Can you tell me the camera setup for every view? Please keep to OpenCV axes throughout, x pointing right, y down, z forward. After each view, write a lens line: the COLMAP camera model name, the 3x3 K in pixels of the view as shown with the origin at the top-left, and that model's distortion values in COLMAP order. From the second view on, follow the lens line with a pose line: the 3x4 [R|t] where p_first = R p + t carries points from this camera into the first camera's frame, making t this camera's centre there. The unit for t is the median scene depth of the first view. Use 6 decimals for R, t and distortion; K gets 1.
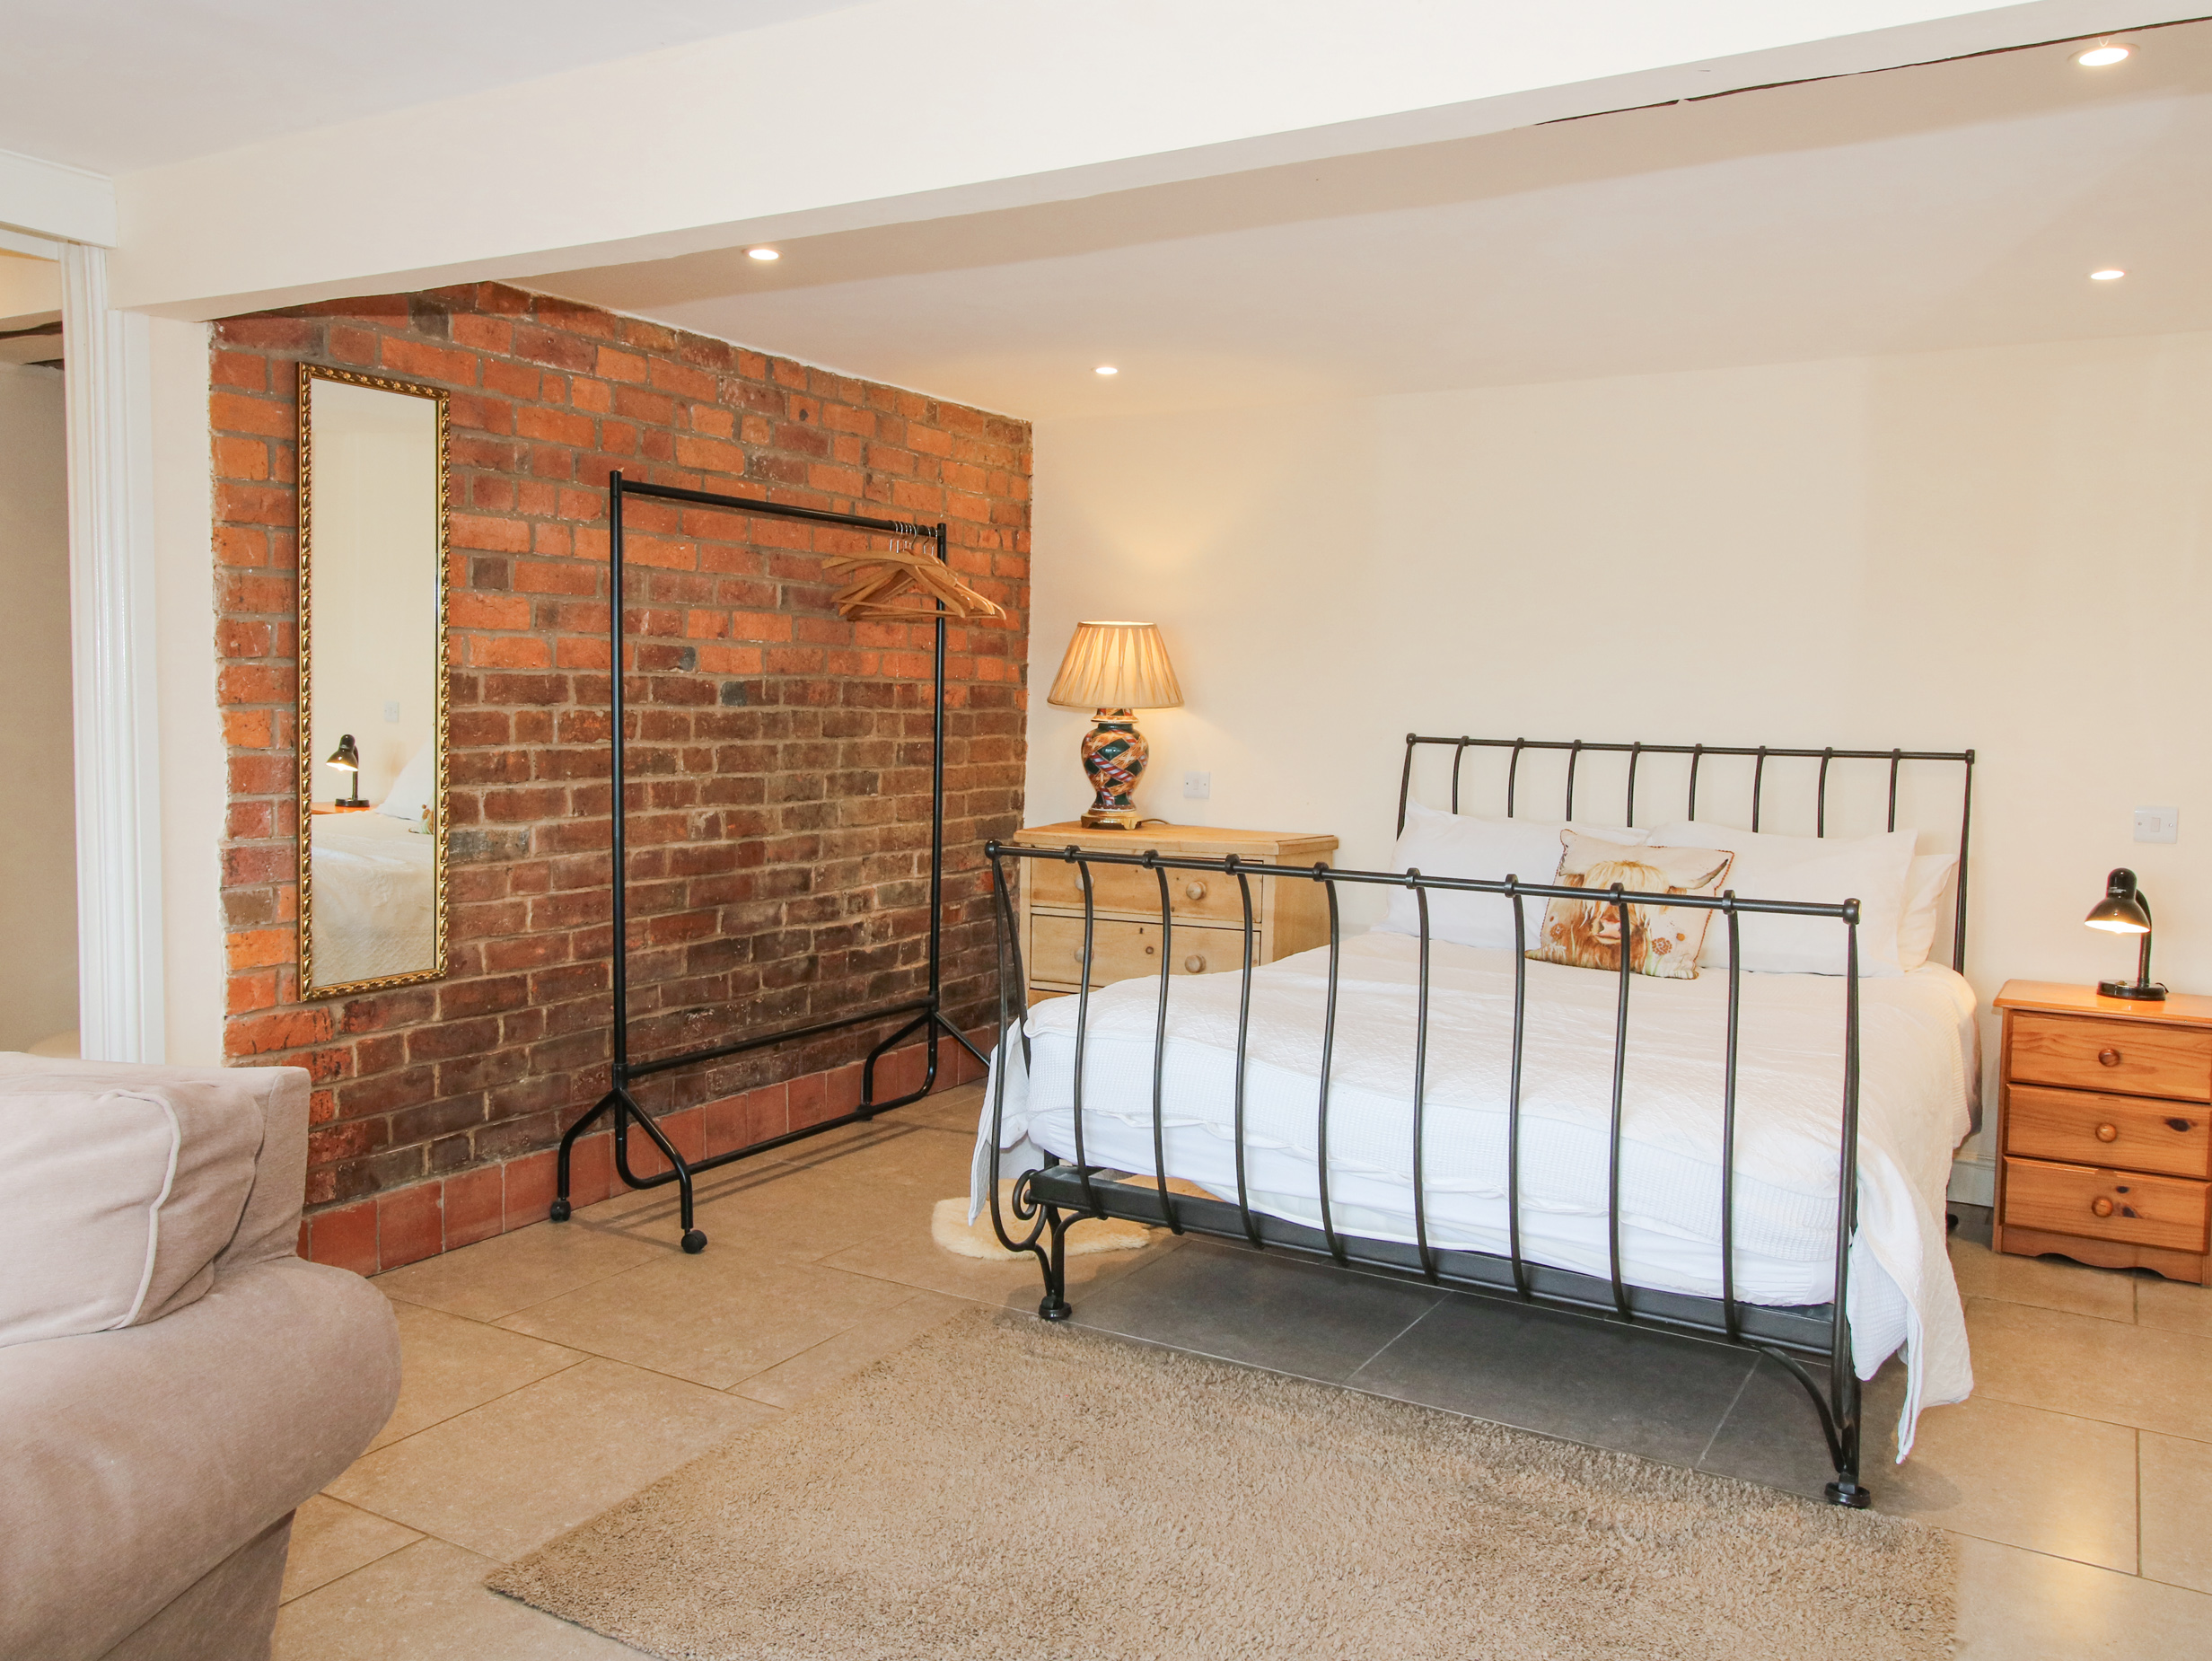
lens RADIAL K [[1757.4, 0, 1099.1], [0, 1757.4, 823.3], [0, 0, 1]] dist [0.042578, -0.000785]
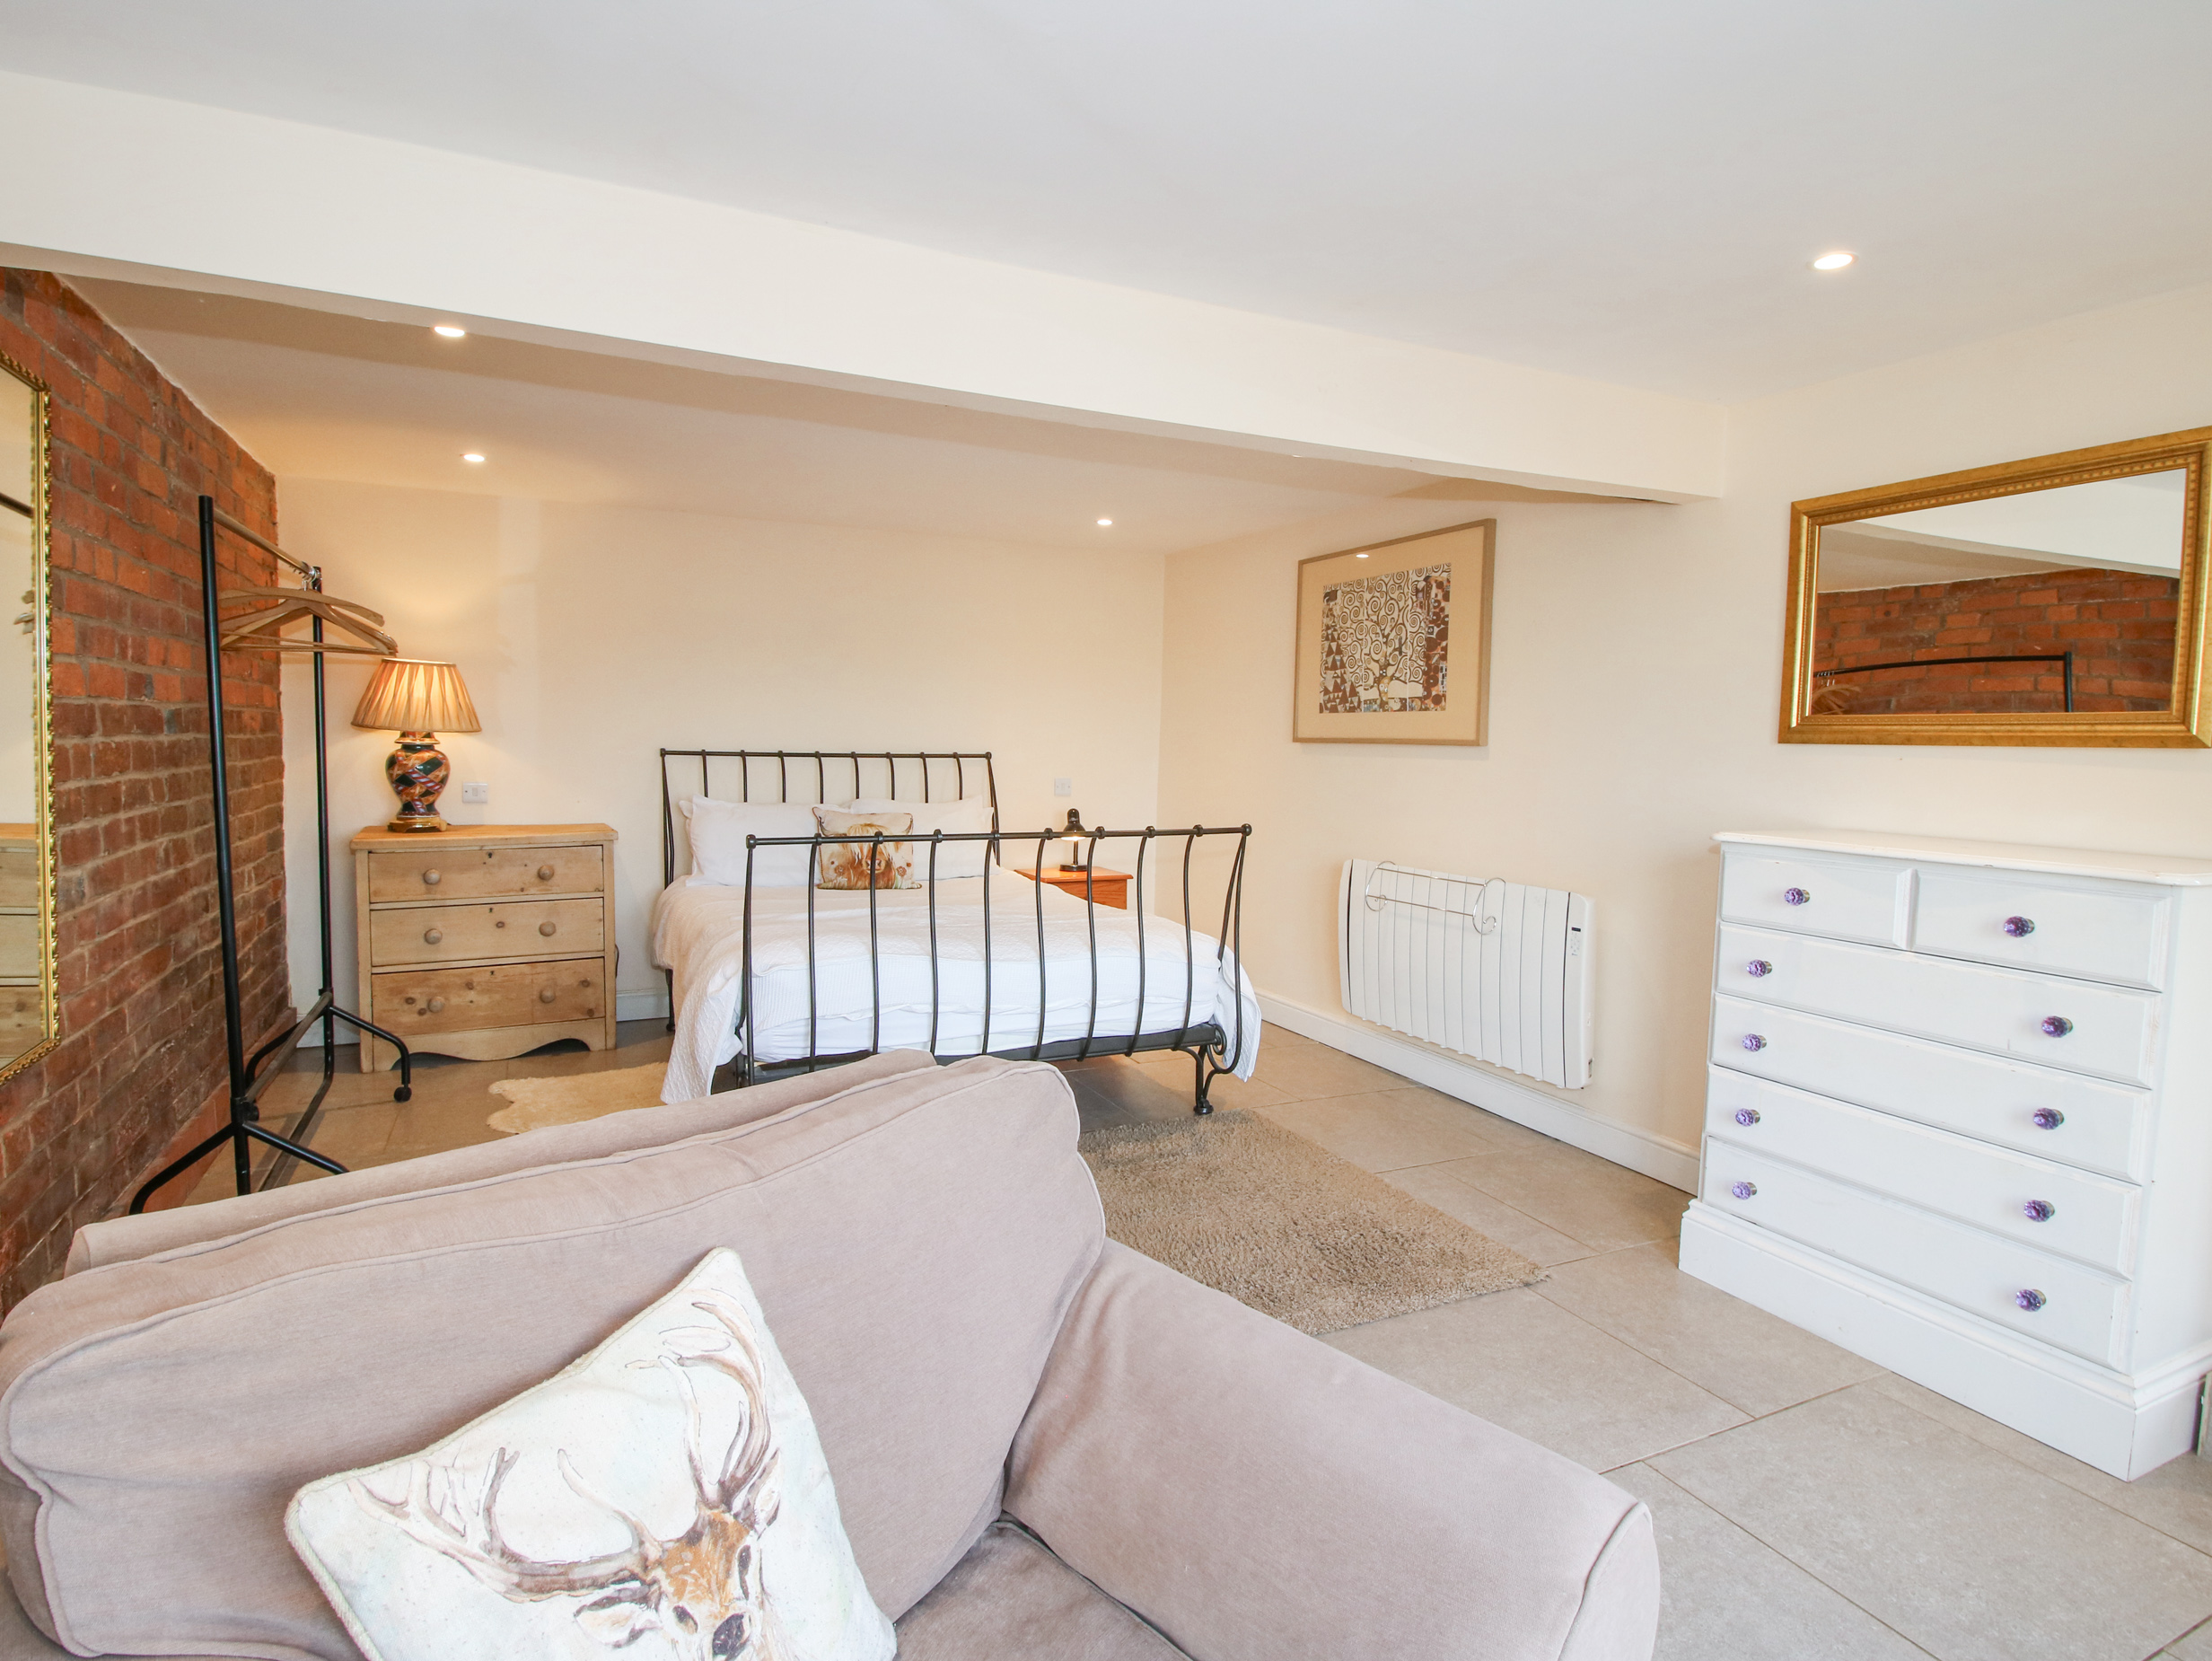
lens RADIAL K [[1157.5, 0, 1101.9], [0, 1157.5, 822.6], [0, 0, 1]] dist [-0.016046, -0.007371]
pose [[0.547669, -0.071630, 0.833623, -0.418276], [0.052713, 0.997303, 0.051063, -0.019972], [-0.835033, 0.015977, 0.549968, 0.188033]]
